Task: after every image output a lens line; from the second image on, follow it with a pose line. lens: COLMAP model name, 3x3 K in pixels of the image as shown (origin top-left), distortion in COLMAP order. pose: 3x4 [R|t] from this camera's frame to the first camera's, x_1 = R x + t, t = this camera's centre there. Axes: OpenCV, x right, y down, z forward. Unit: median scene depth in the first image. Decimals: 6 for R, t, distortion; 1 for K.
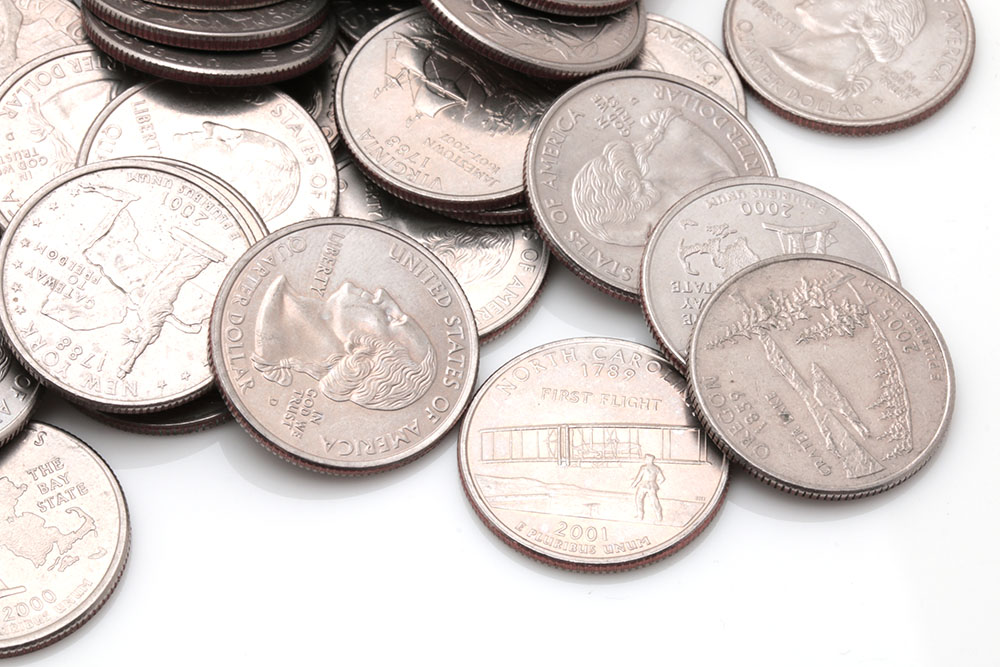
lens RADIAL K [[2867.6, 0, 500.0], [0, 2867.6, 333.5], [0, 0, 1]] dist [-0.082300, -1.166060]
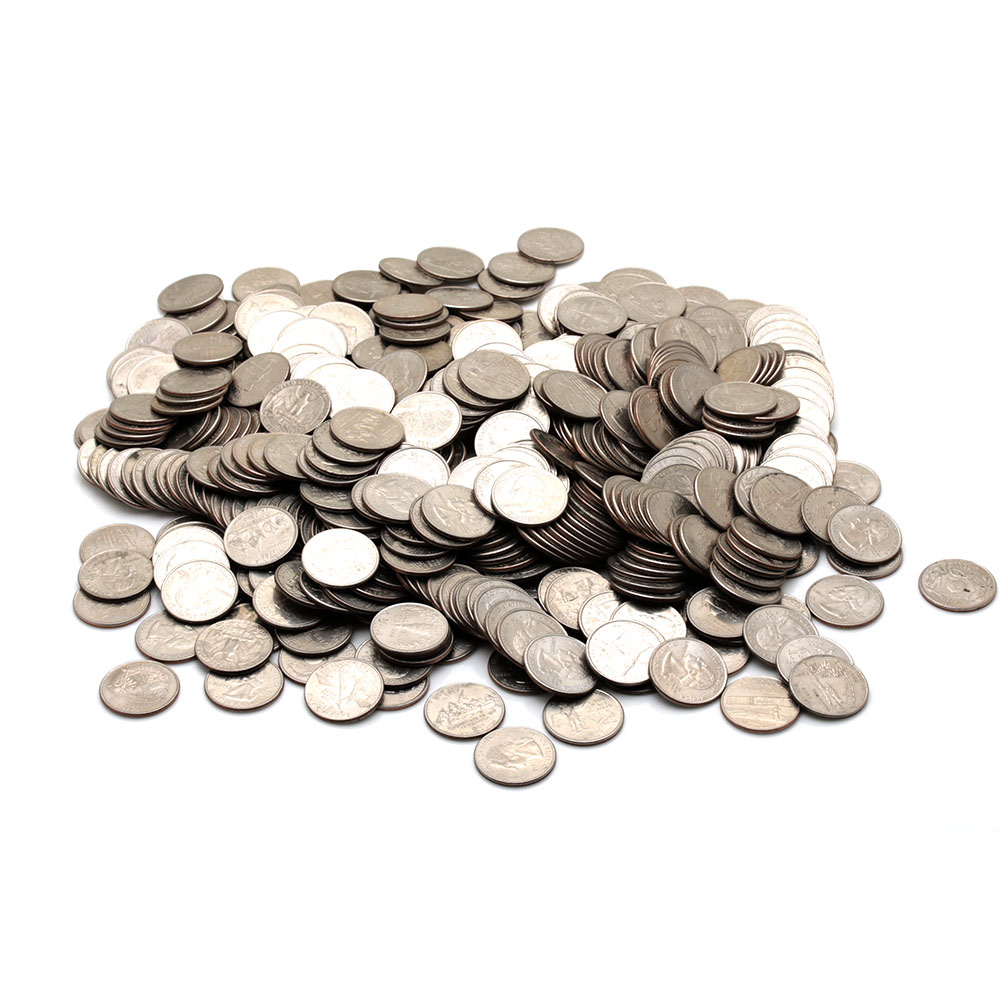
lens RADIAL K [[3287.6, 0, 500.0], [0, 3287.6, 500.0], [0, 0, 1]] dist [-0.137594, -0.685647]
pose [[0.996559, 0.035213, -0.075040, 0.008492], [-0.057147, 0.947614, -0.314264, 1.034120], [0.060043, 0.317470, 0.946365, -2.726705]]
